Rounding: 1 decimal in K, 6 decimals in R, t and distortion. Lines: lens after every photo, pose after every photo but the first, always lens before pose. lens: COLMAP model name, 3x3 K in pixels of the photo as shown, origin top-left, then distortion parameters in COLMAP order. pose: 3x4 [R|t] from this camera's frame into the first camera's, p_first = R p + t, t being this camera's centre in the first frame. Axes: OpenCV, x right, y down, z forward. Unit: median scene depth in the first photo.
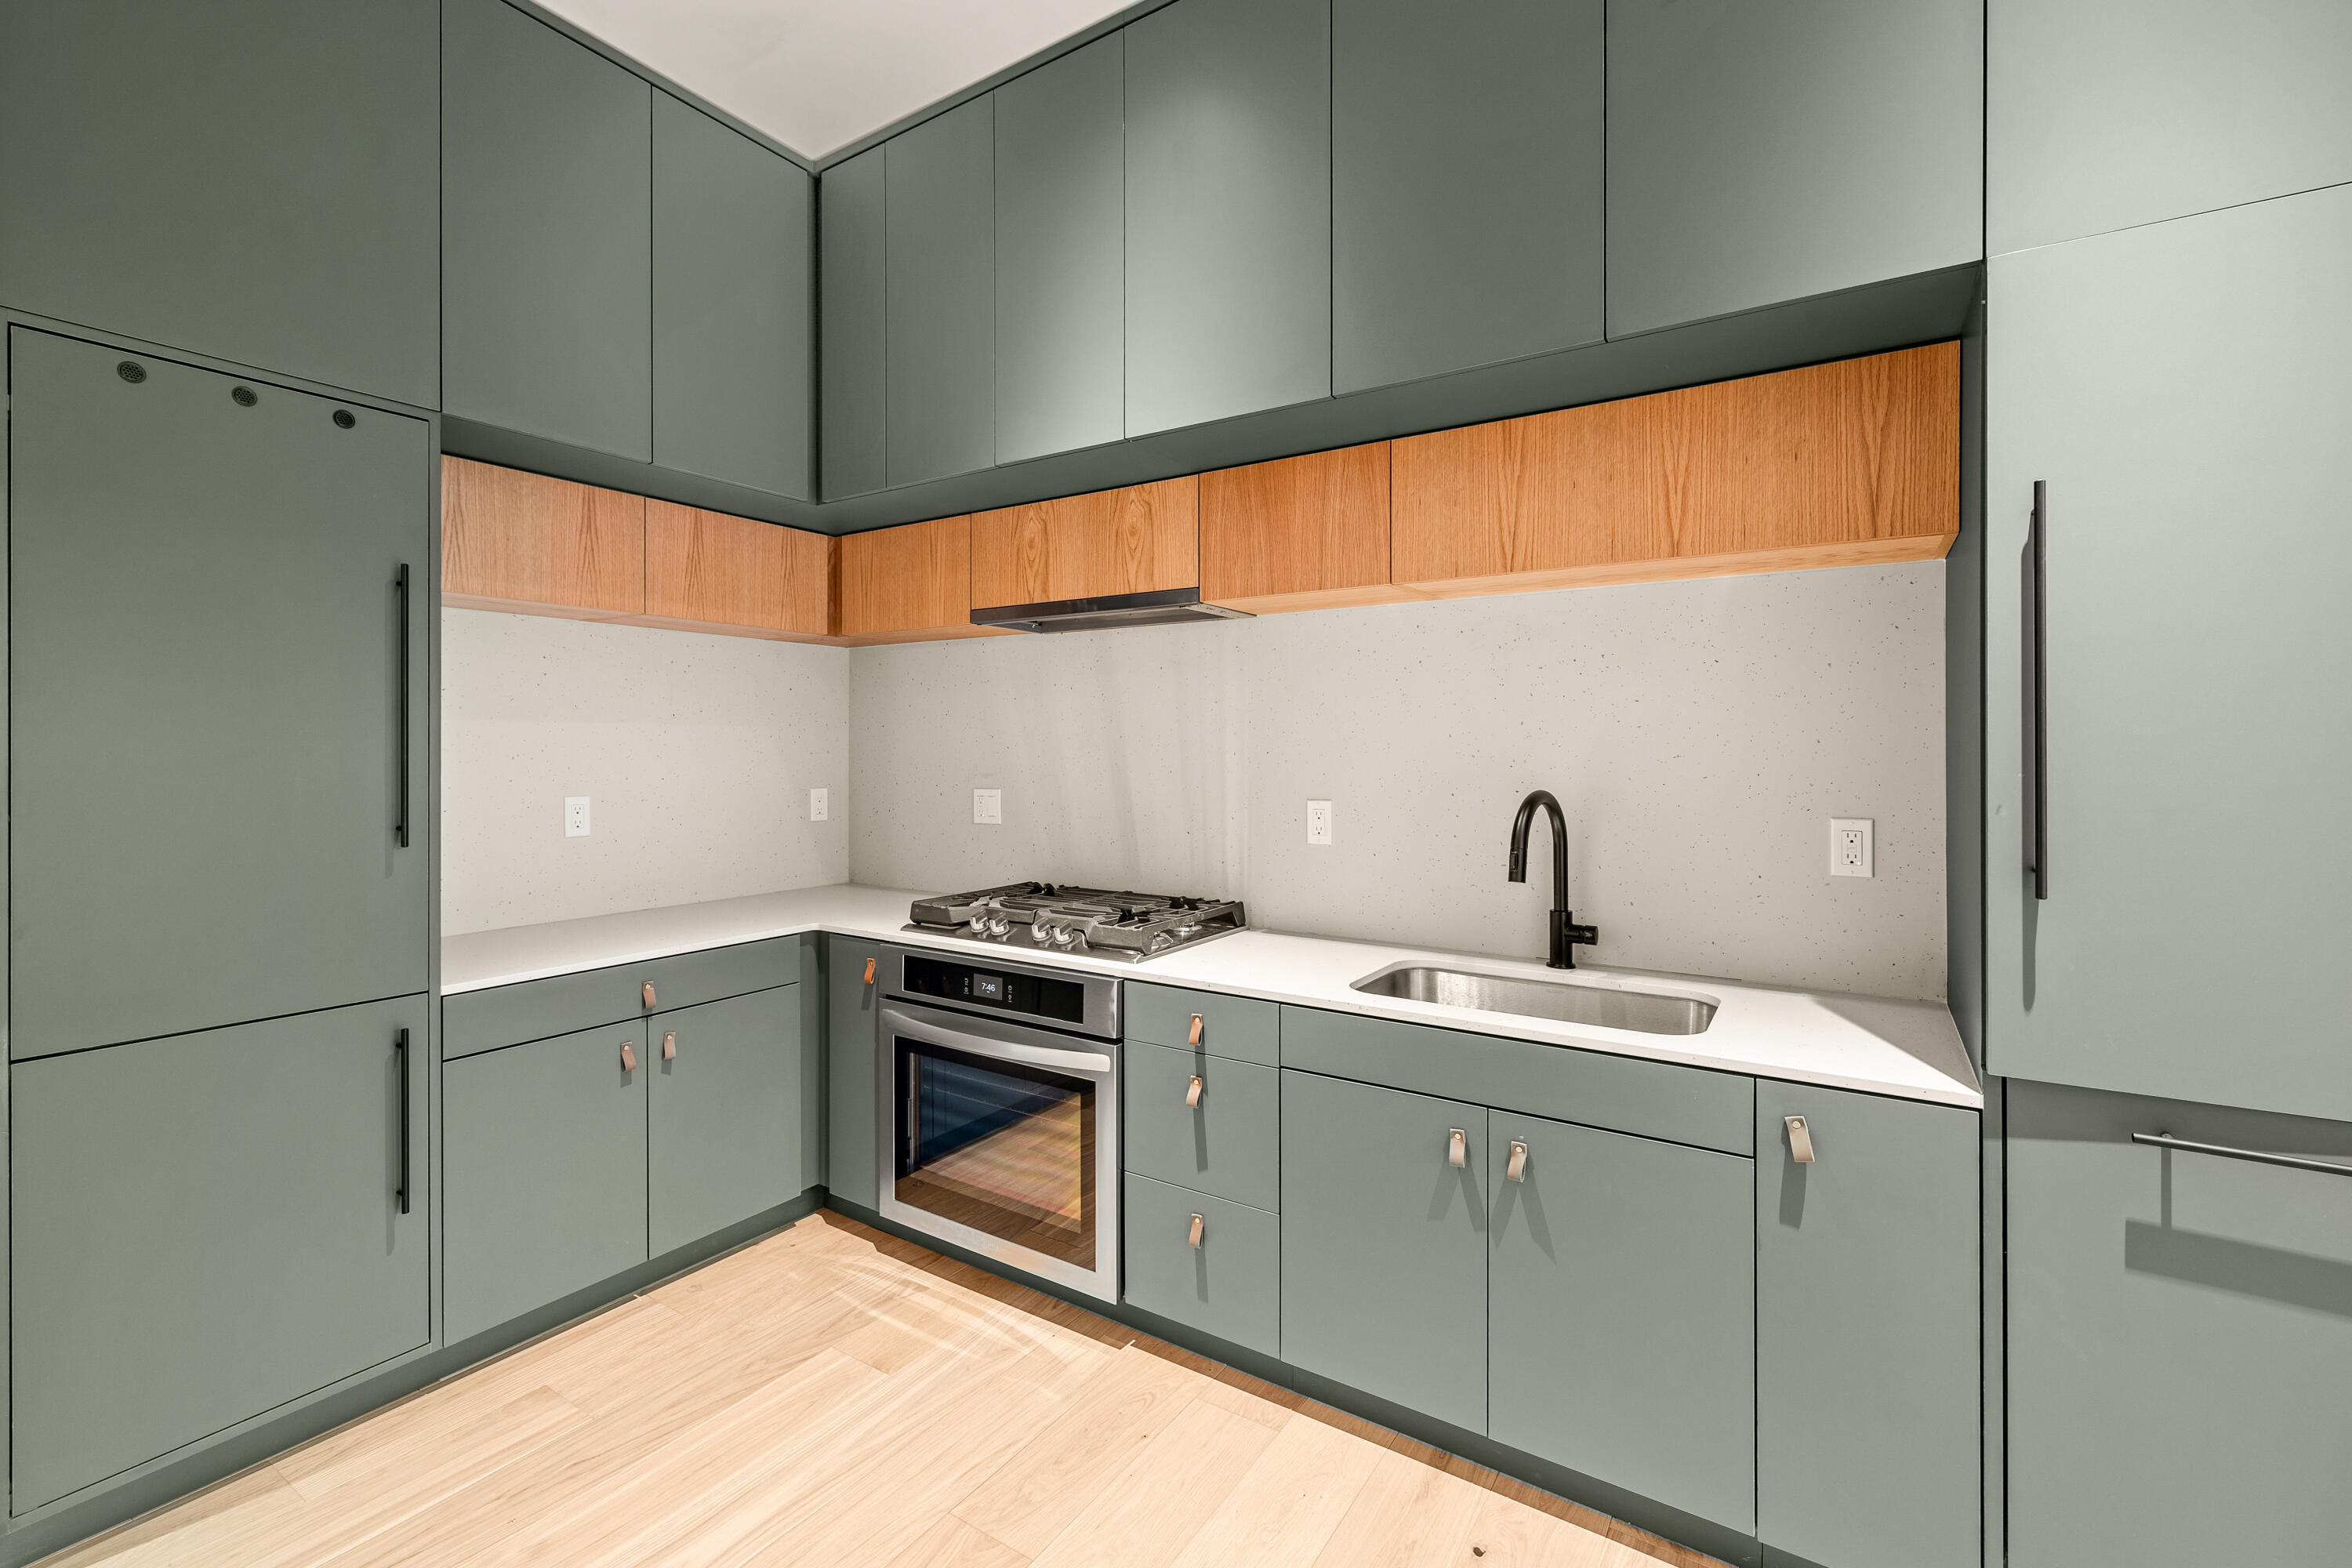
lens RADIAL K [[1012.5, 0, 1176.1], [0, 1012.5, 749.3], [0, 0, 1]] dist [-0.001238, 0.000205]
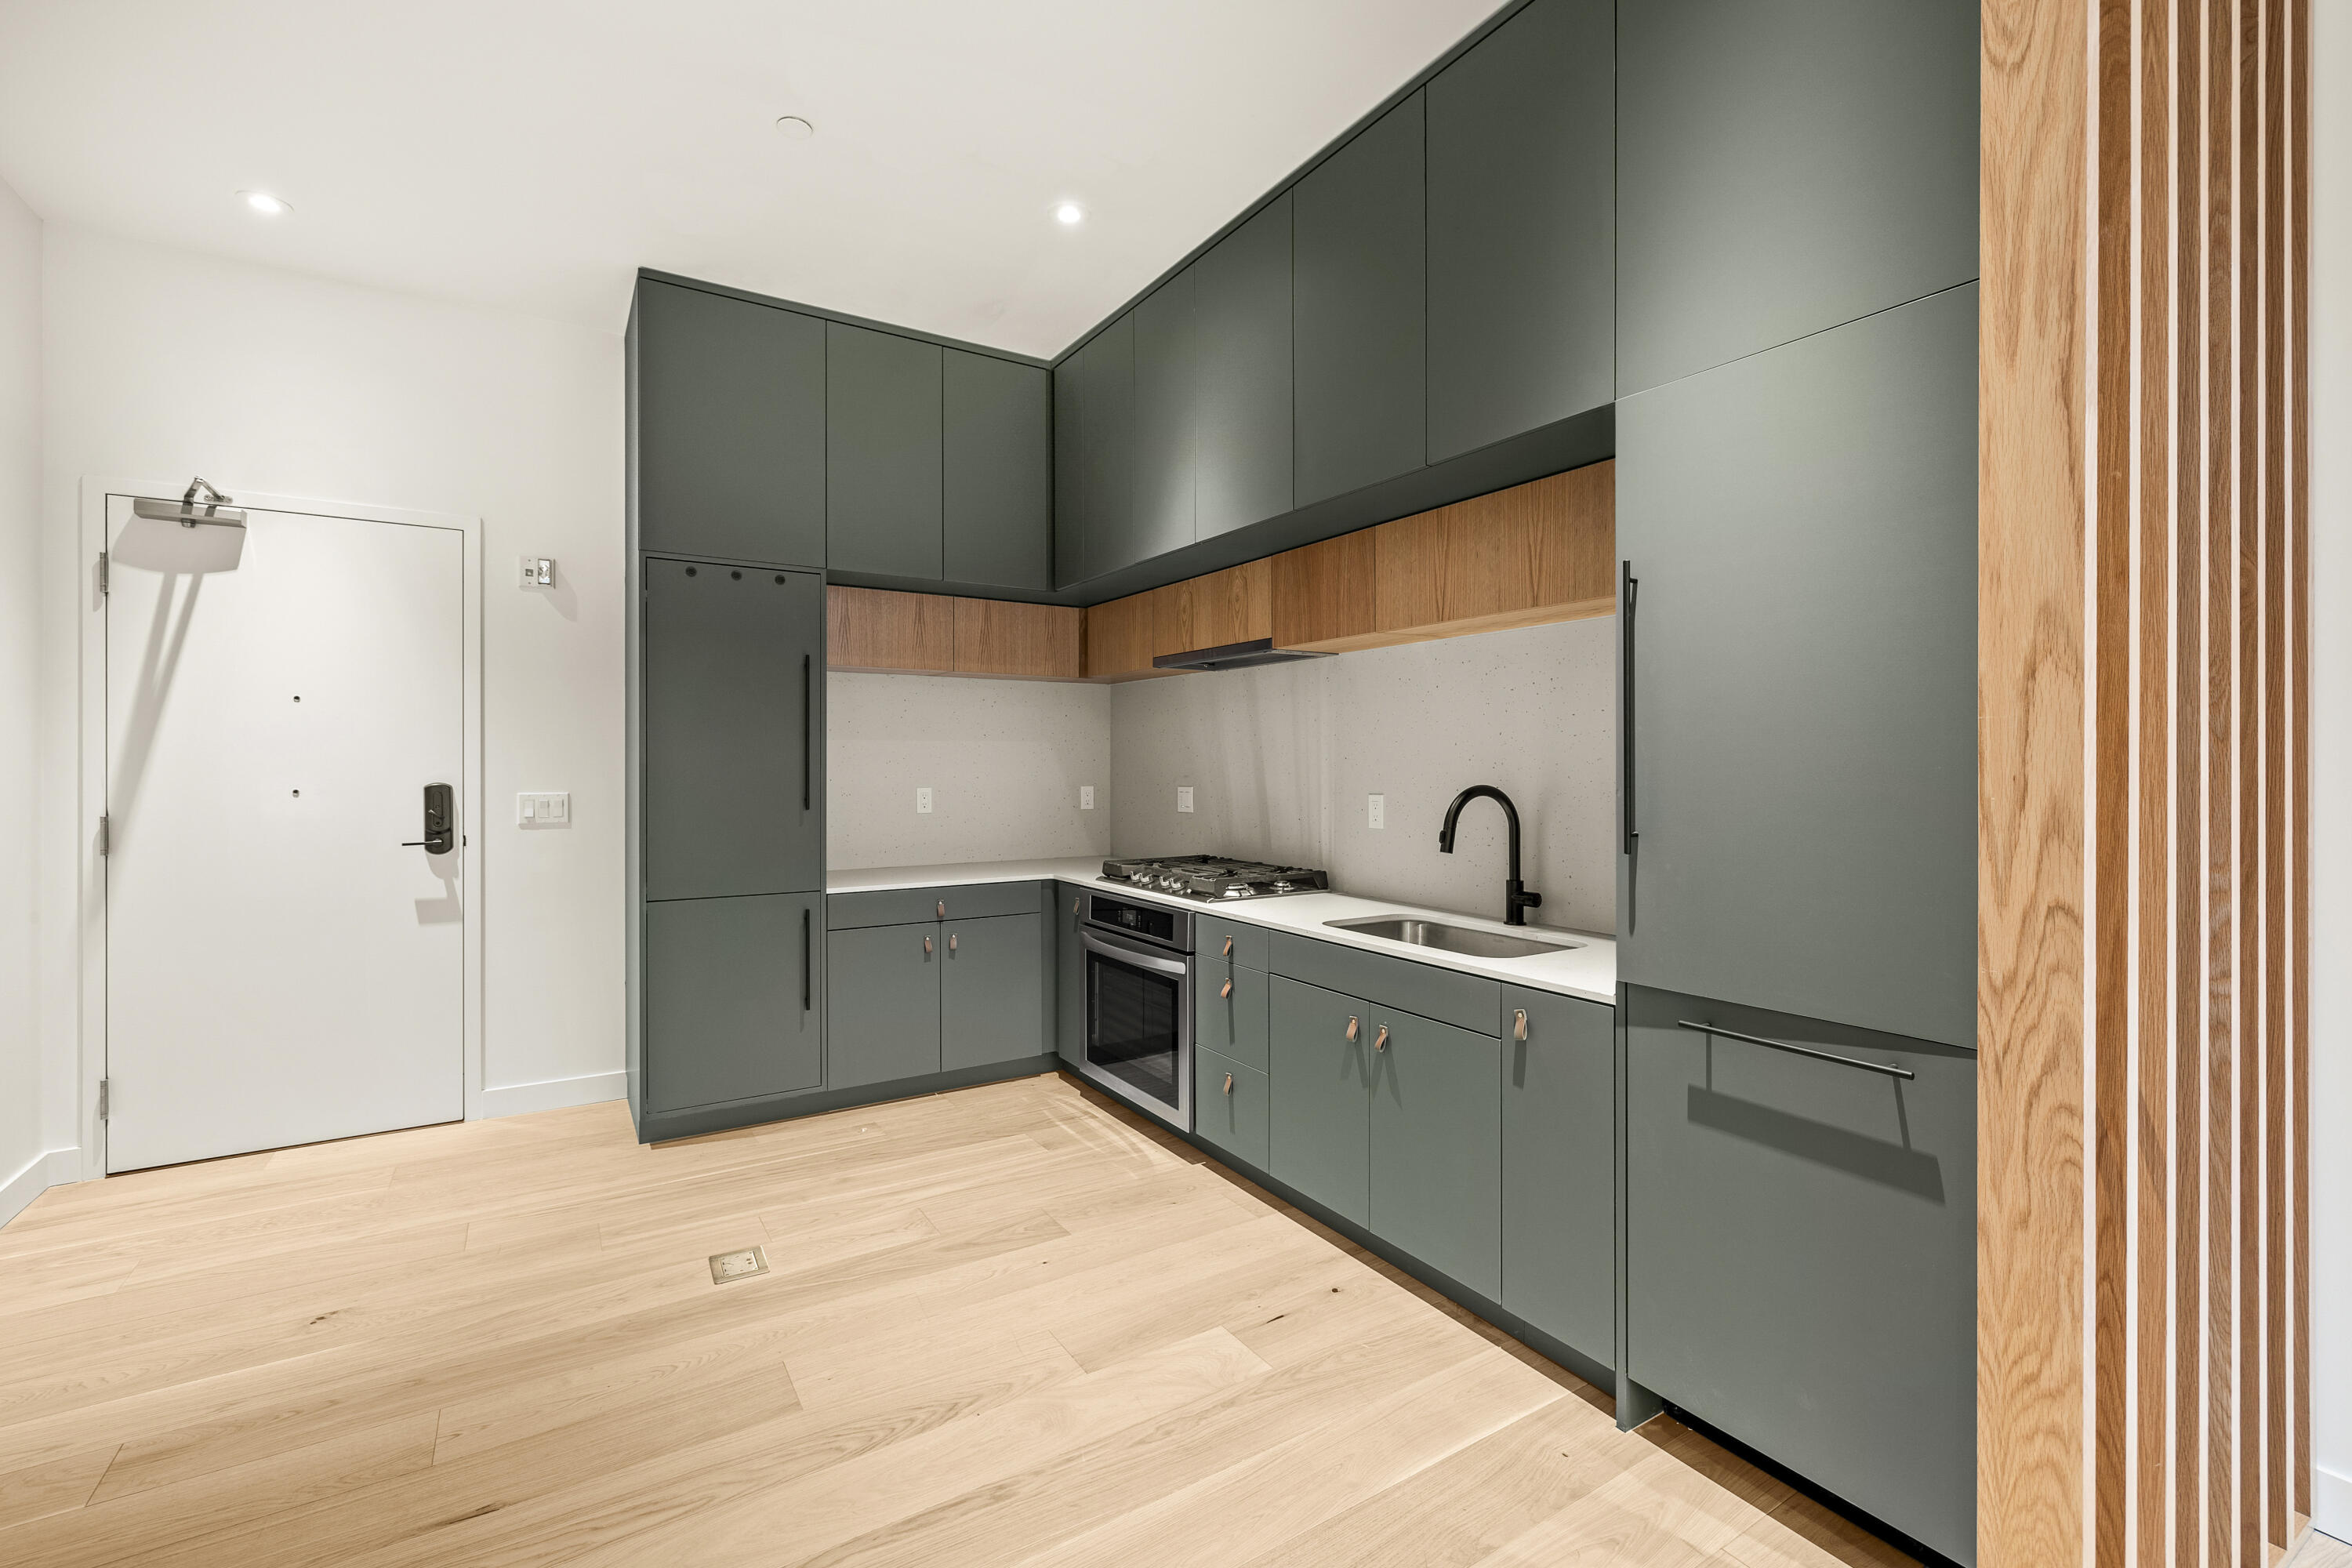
lens RADIAL K [[997.5, 0, 1169.4], [0, 997.5, 763.9], [0, 0, 1]] dist [-0.000049, 0.000031]
pose [[0.910630, -0.000554, -0.413221, 0.489384], [0.000885, 0.999999, 0.000608, 0.011083], [0.413221, -0.000920, 0.910630, -0.314927]]
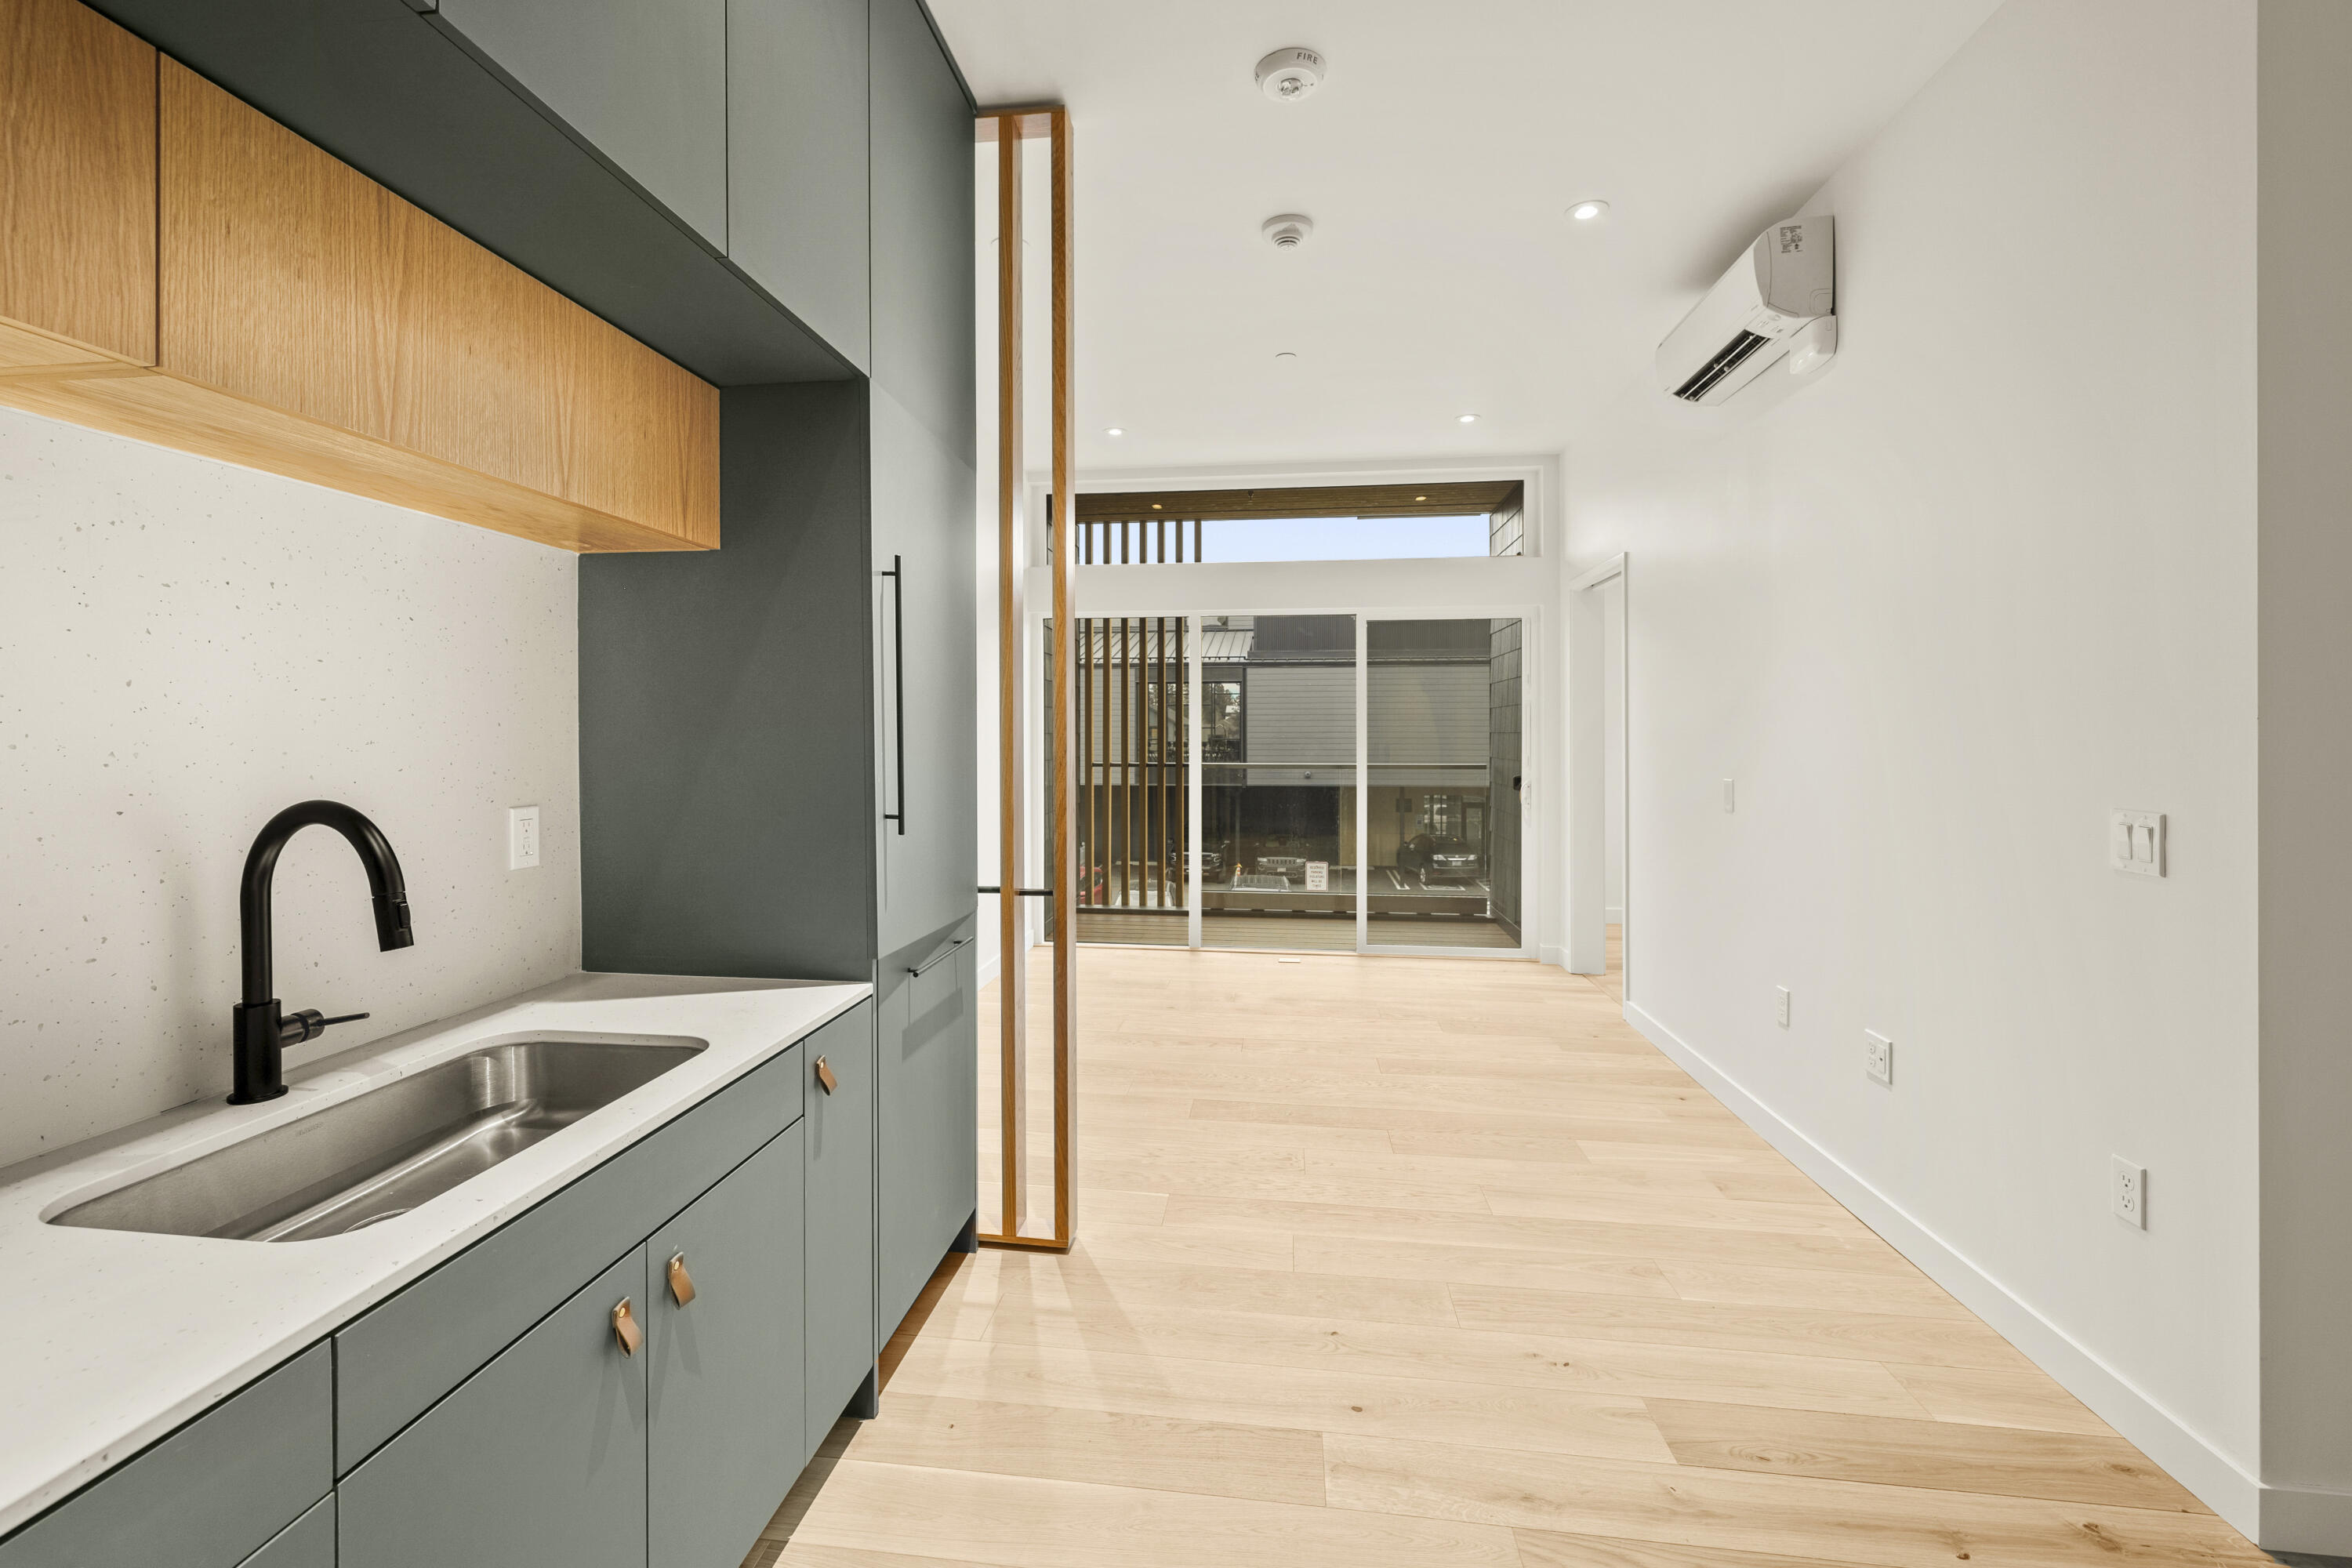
lens RADIAL K [[973.2, 0, 1165.1], [0, 973.2, 728.9], [0, 0, 1]] dist [-0.000104, 0.000029]
pose [[-0.434898, 0.004338, 0.900469, -0.353666], [0.000387, 0.999989, -0.004631, 0.000362], [-0.900480, -0.001666, -0.434895, 0.745056]]
